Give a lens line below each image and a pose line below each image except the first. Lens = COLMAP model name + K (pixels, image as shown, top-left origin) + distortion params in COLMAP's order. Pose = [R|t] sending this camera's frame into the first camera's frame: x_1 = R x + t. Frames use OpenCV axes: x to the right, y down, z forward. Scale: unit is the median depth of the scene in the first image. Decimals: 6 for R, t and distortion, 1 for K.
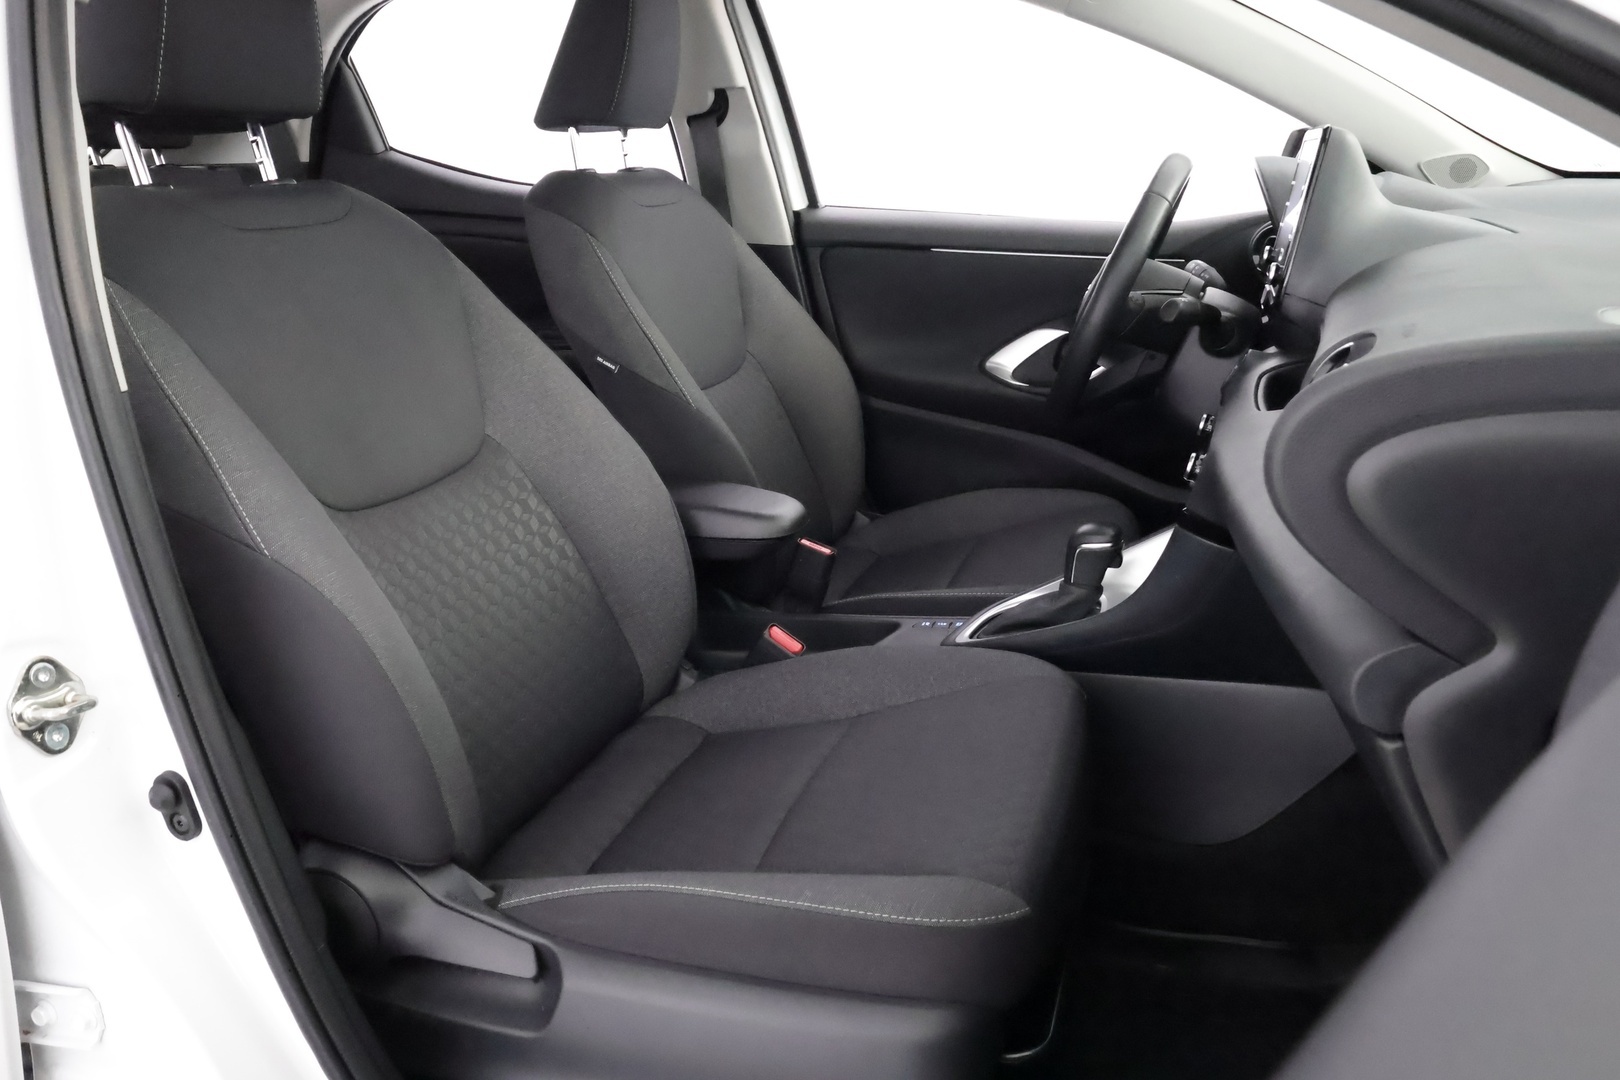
lens RADIAL K [[1225.2, 0, 809.2], [0, 1225.2, 538.1], [0, 0, 1]] dist [-0.000289, -0.004955]
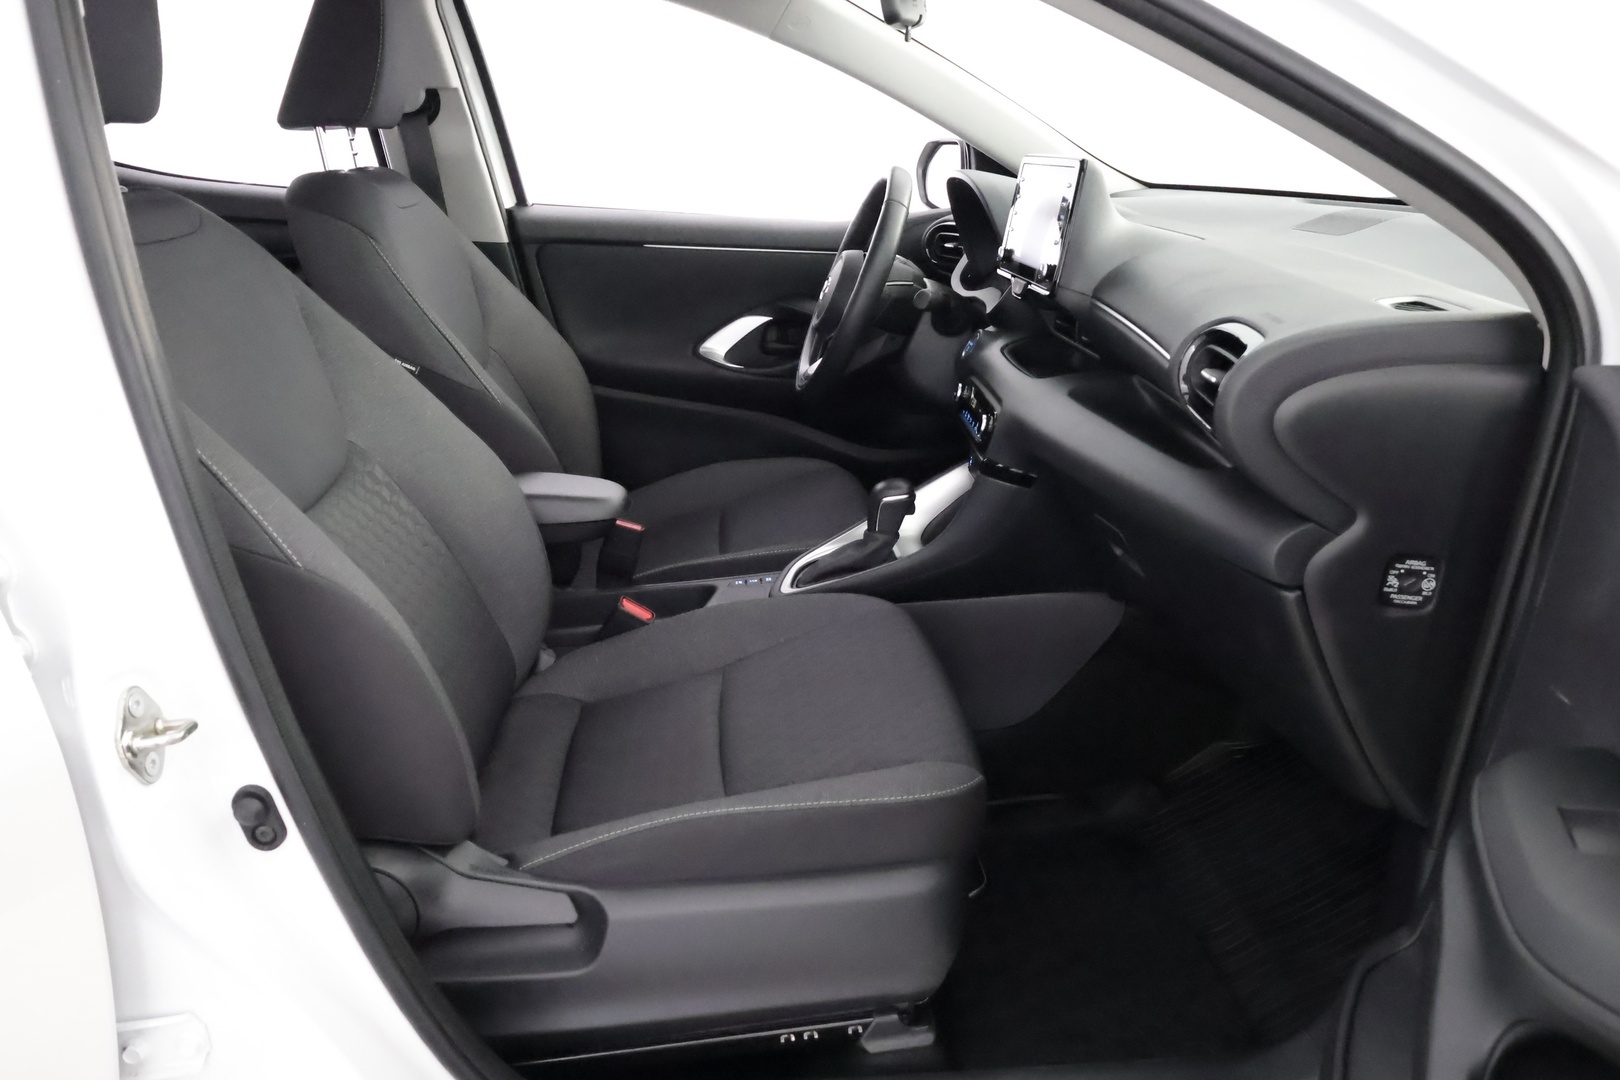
lens RADIAL K [[1225.2, 0, 814.8], [0, 1225.2, 540.8], [0, 0, 1]] dist [-0.000289, -0.004955]
pose [[0.919057, -0.100958, 0.380975, -0.273704], [0.094156, 0.994888, 0.036502, -0.003086], [-0.382713, 0.002323, 0.923865, -0.072494]]
